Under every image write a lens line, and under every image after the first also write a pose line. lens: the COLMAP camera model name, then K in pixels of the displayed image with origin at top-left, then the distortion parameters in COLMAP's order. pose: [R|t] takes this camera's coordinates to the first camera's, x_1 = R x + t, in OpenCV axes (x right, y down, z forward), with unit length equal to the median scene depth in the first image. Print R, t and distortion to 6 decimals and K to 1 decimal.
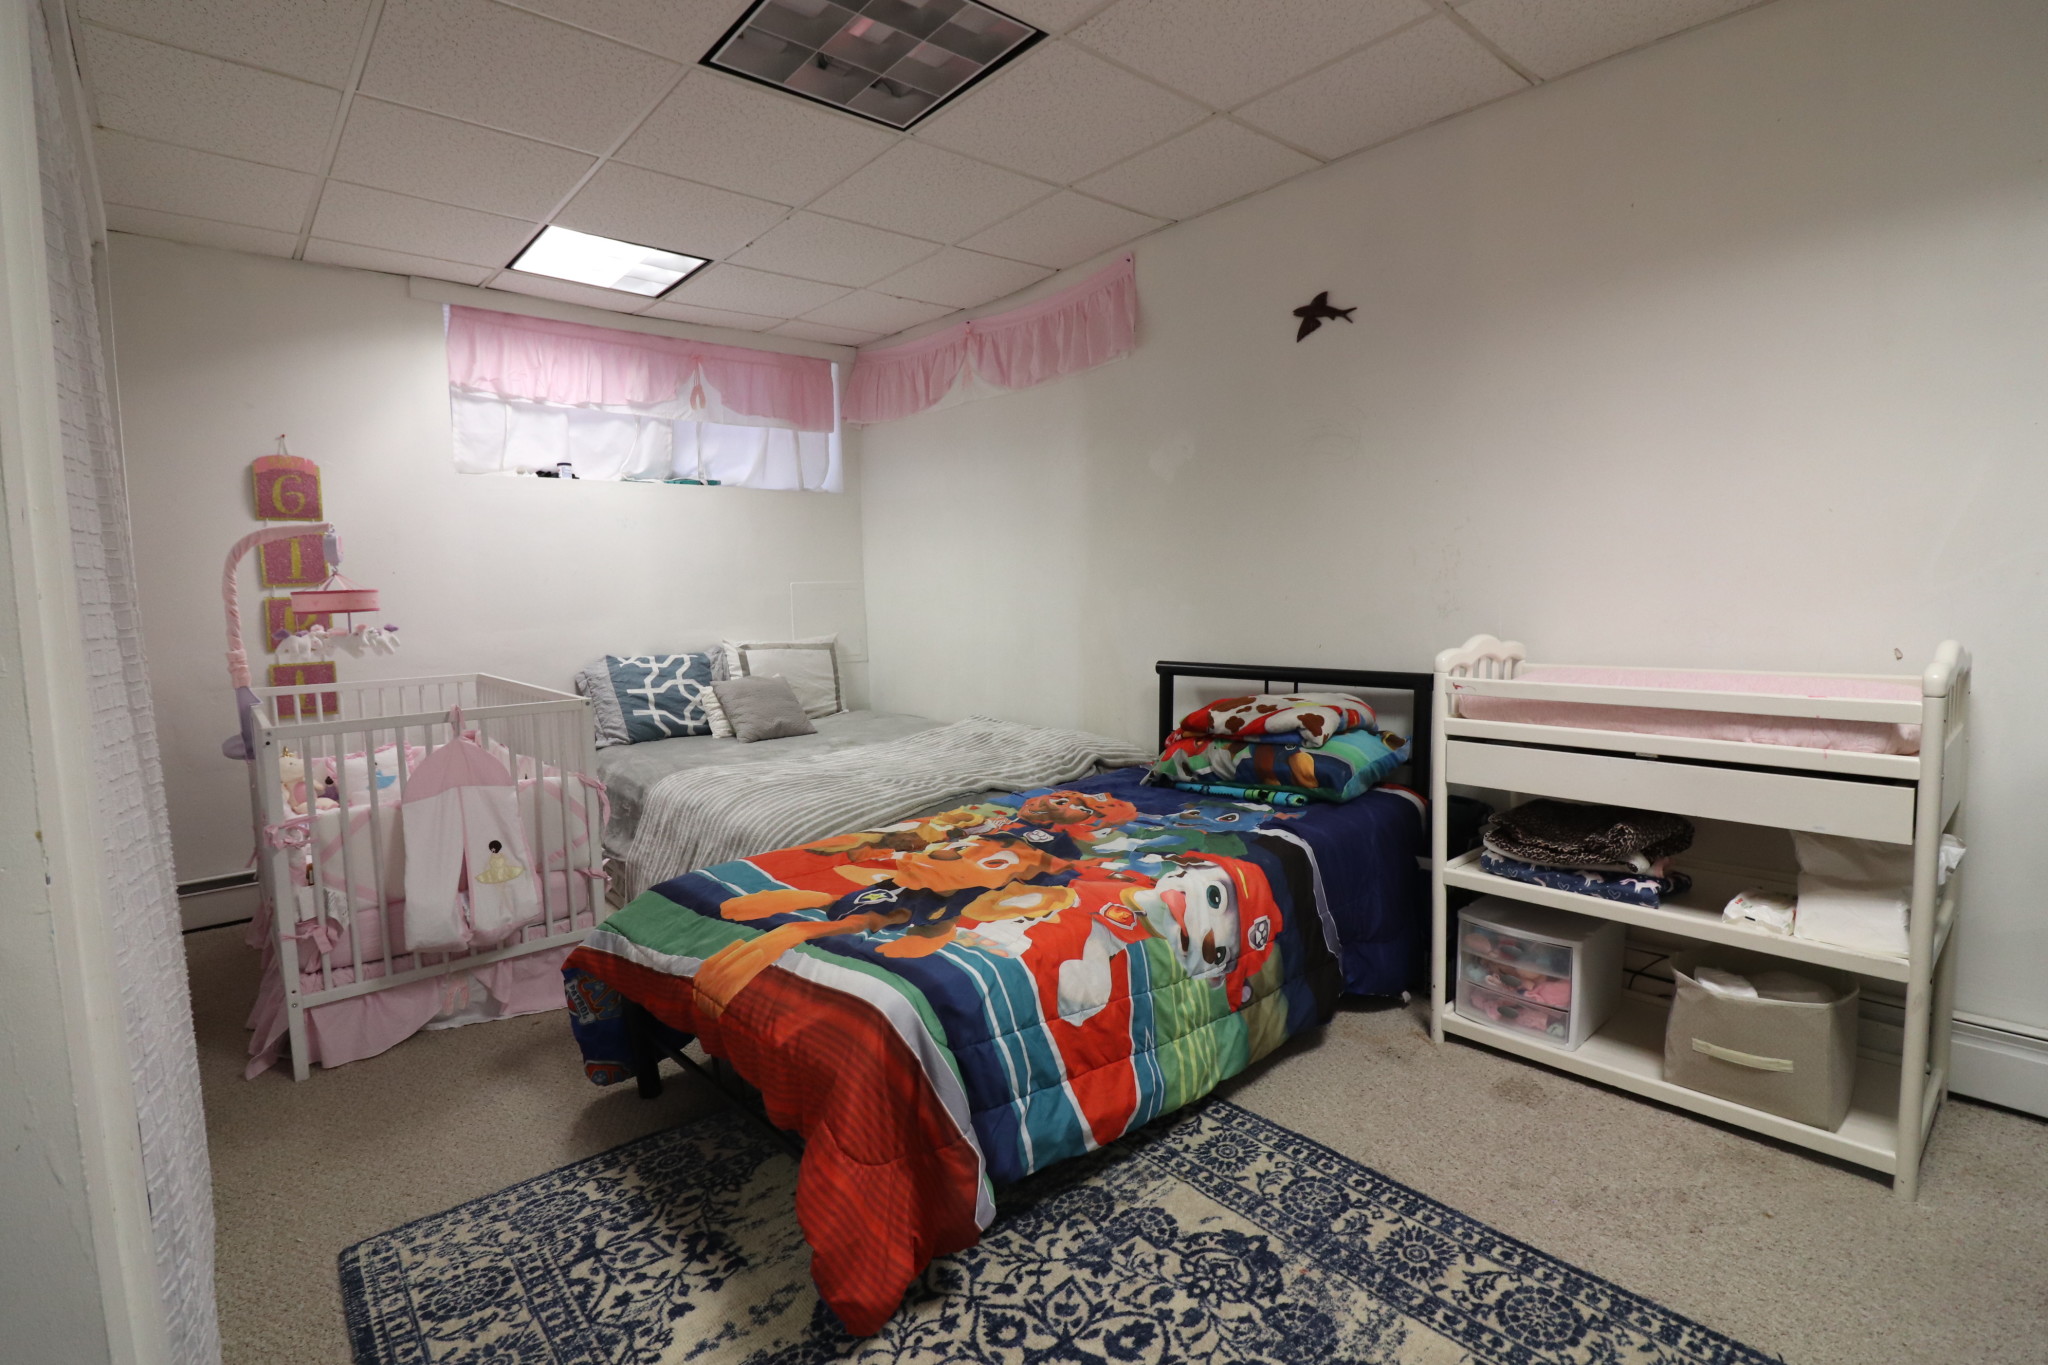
lens RADIAL K [[953.1, 0, 1008.8], [0, 953.1, 684.4], [0, 0, 1]] dist [-0.009222, -0.008475]
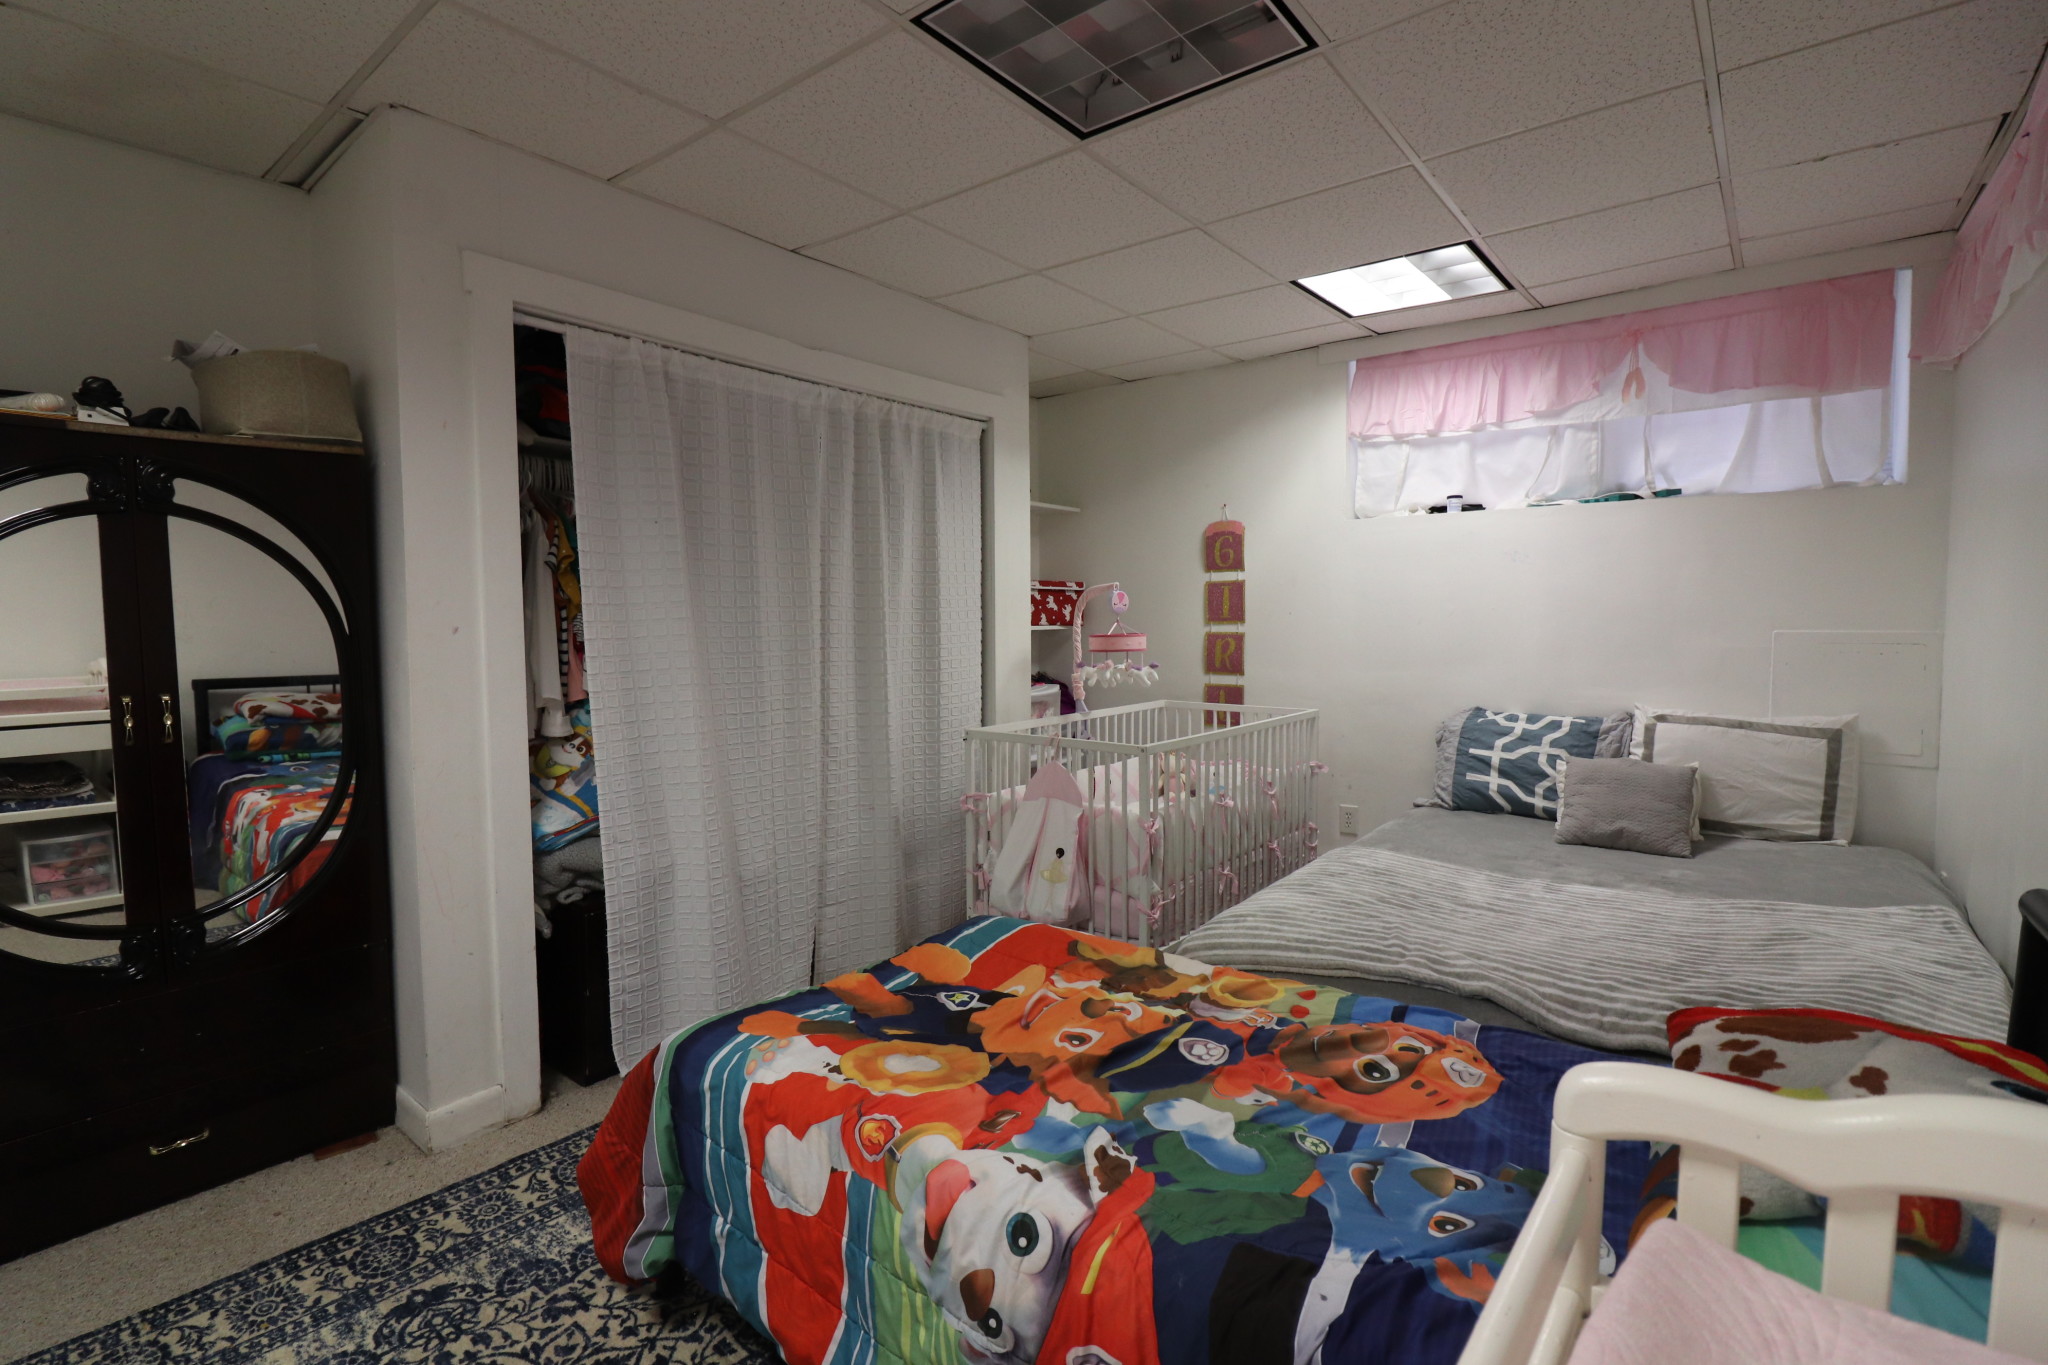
lens RADIAL K [[953.1, 0, 1012.3], [0, 953.1, 677.5], [0, 0, 1]] dist [-0.009222, -0.008475]
pose [[0.173605, 0.087880, -0.980887, 0.379572], [-0.096282, 0.992754, 0.071903, -0.081890], [0.980097, 0.081959, 0.180808, 0.424419]]
